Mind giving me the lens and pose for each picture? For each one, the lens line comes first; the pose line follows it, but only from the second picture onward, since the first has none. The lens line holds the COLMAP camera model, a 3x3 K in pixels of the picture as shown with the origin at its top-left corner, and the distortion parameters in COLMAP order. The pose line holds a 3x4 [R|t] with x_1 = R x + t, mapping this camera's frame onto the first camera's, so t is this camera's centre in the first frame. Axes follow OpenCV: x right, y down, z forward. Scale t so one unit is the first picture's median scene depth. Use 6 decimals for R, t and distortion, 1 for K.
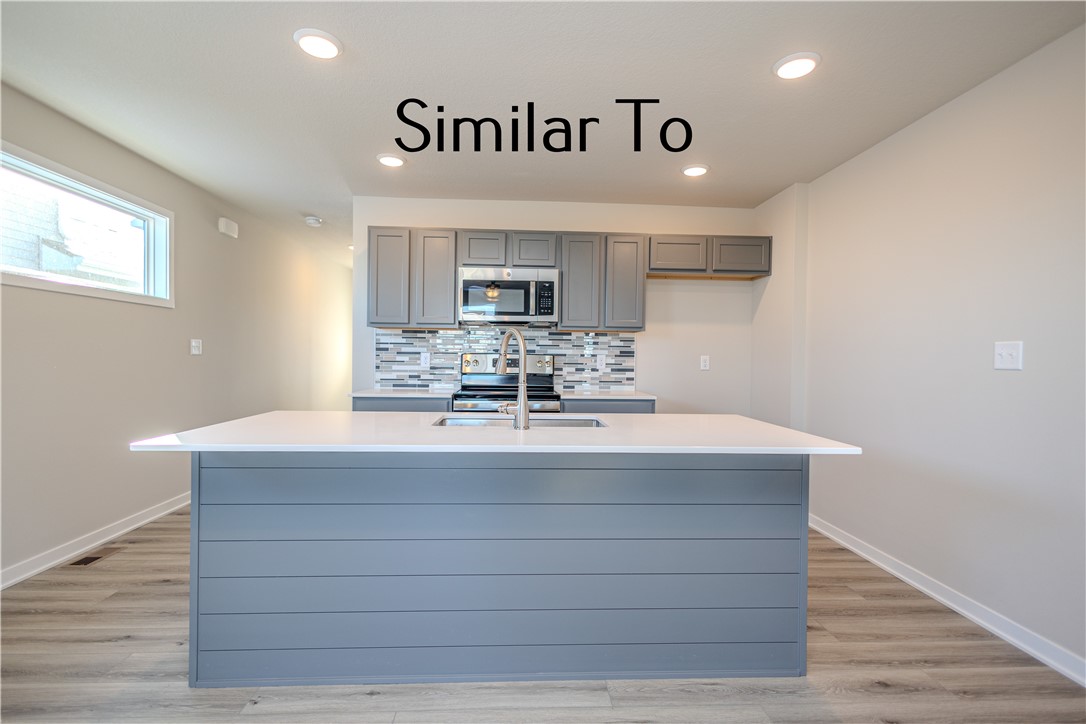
lens RADIAL K [[502.8, 0, 534.5], [0, 502.8, 358.8], [0, 0, 1]] dist [0.014262, -0.001621]
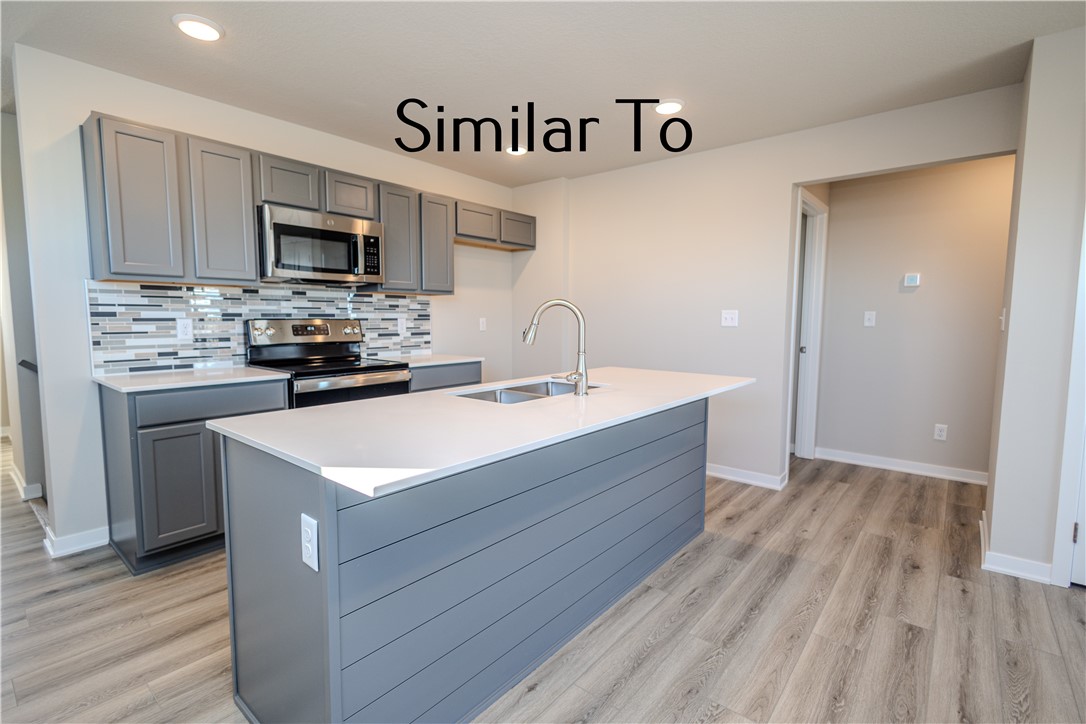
lens RADIAL K [[502.8, 0, 544.5], [0, 502.8, 360.9], [0, 0, 1]] dist [0.014262, -0.001621]
pose [[0.678591, -0.075236, 0.730653, -0.396185], [0.008793, 0.995501, 0.094341, -0.015978], [-0.734464, -0.057594, 0.676200, 0.157294]]
